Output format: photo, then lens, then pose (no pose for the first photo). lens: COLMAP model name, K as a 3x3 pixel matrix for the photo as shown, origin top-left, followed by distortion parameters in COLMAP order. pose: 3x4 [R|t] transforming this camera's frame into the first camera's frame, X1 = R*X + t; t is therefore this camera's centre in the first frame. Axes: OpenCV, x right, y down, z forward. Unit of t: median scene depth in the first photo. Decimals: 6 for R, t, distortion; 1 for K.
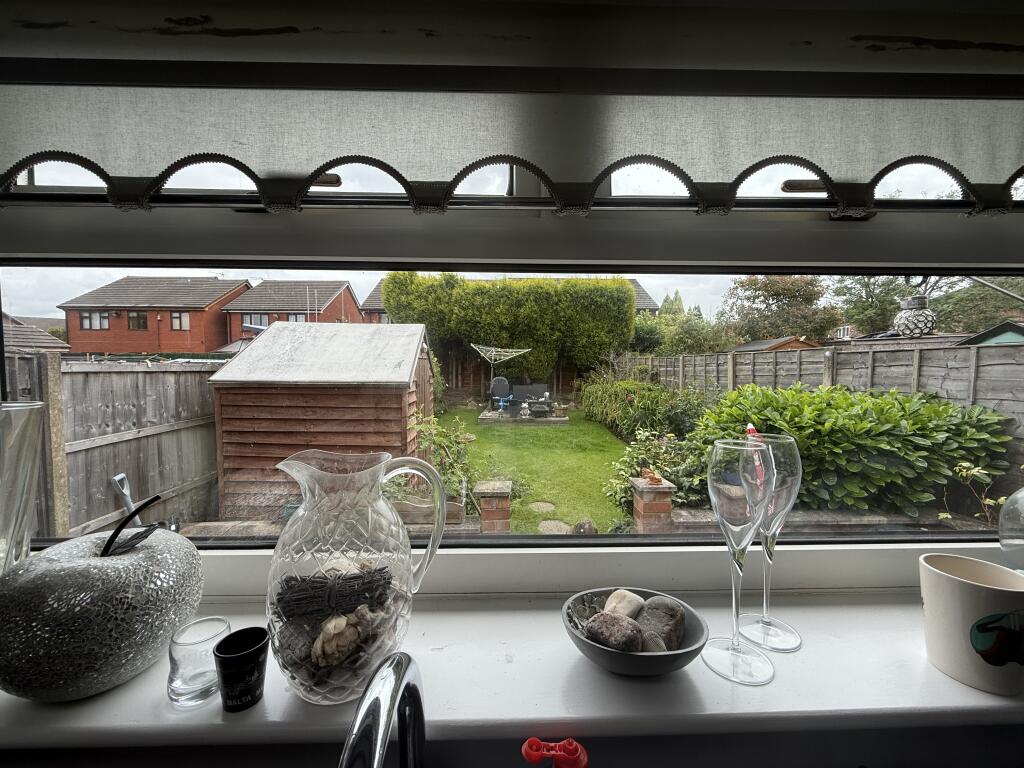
lens RADIAL K [[404.7, 0, 511.5], [0, 404.7, 385.7], [0, 0, 1]] dist [0.000061, 0.000410]
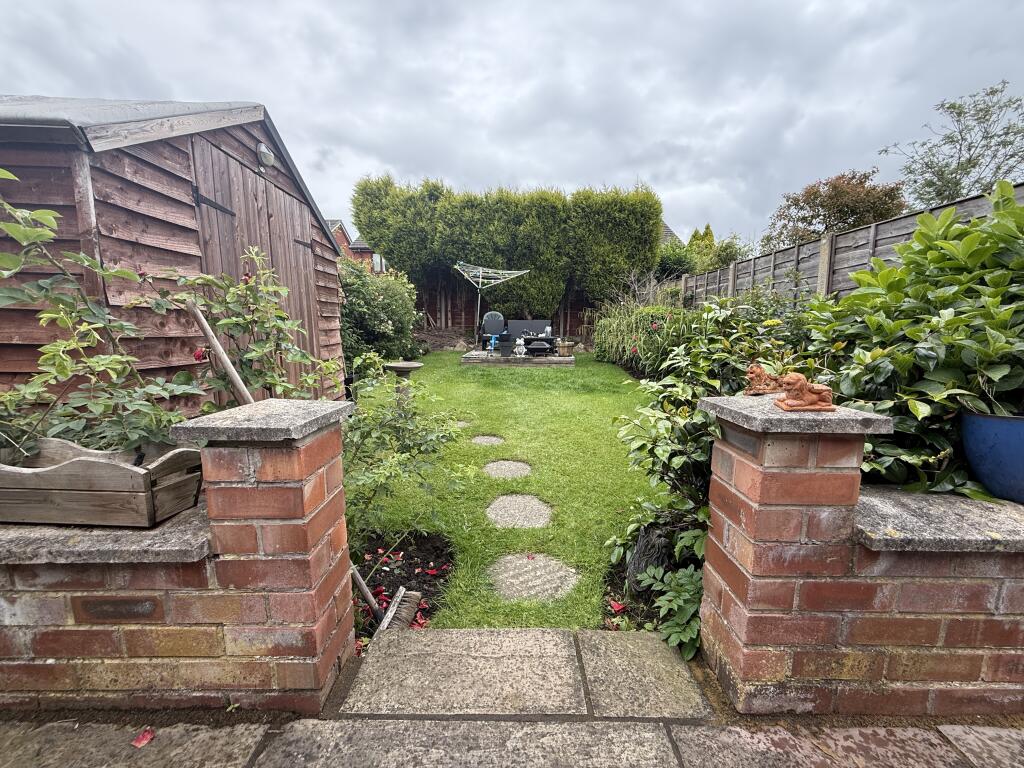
lens RADIAL K [[404.7, 0, 511.9], [0, 404.7, 385.9], [0, 0, 1]] dist [0.000061, 0.000410]
pose [[0.999449, 0.011221, -0.031229, 0.041980], [-0.008016, 0.994864, 0.100906, 0.054205], [0.032201, -0.100600, 0.994406, 0.193004]]
